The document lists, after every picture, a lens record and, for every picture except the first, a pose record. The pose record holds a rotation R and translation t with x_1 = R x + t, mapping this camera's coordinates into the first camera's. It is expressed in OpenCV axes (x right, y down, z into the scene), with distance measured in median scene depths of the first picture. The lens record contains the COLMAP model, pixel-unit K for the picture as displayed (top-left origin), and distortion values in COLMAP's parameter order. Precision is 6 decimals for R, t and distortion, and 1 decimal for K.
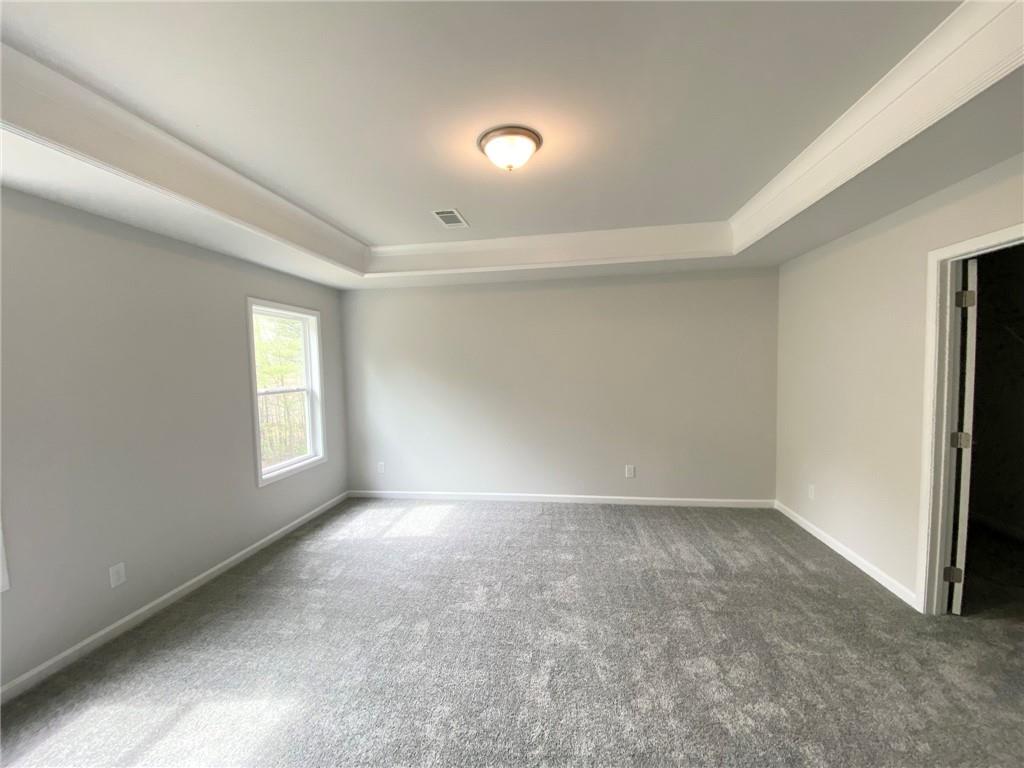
lens RADIAL K [[416.4, 0, 515.3], [0, 416.4, 376.7], [0, 0, 1]] dist [0.006925, -0.012829]
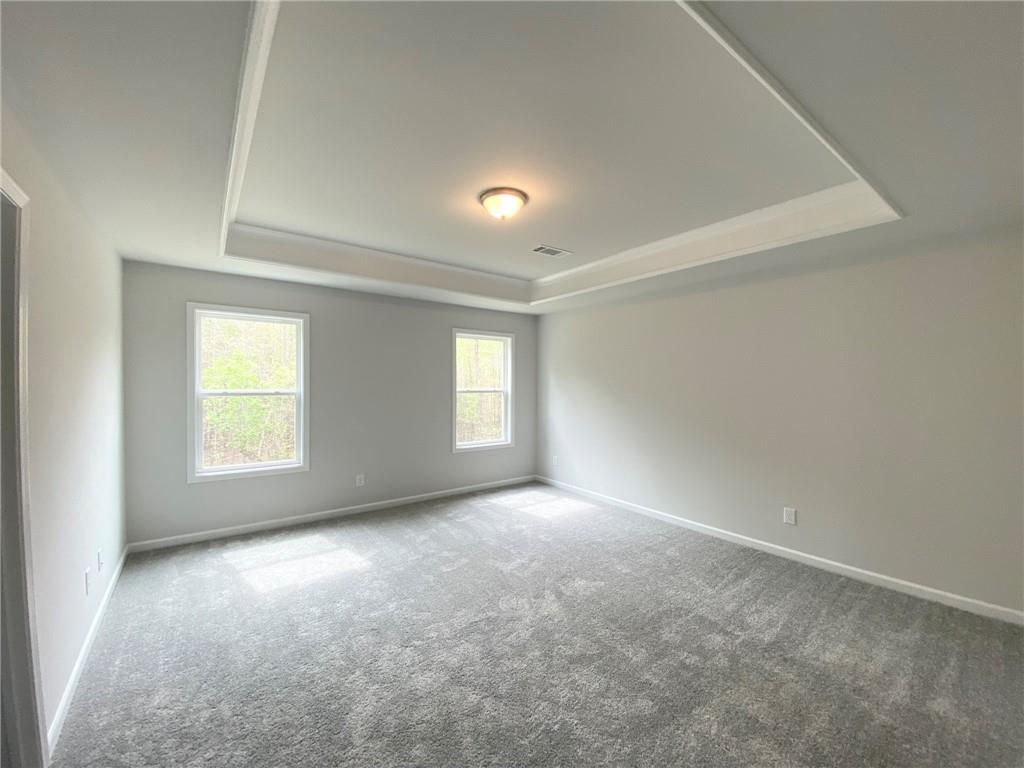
lens RADIAL K [[416.4, 0, 517.1], [0, 416.4, 382.7], [0, 0, 1]] dist [0.006925, -0.012829]
pose [[0.713344, 0.035075, -0.699936, 0.574488], [-0.048754, 0.998811, 0.000365, -0.000532], [0.699116, 0.033865, 0.714206, 0.086648]]
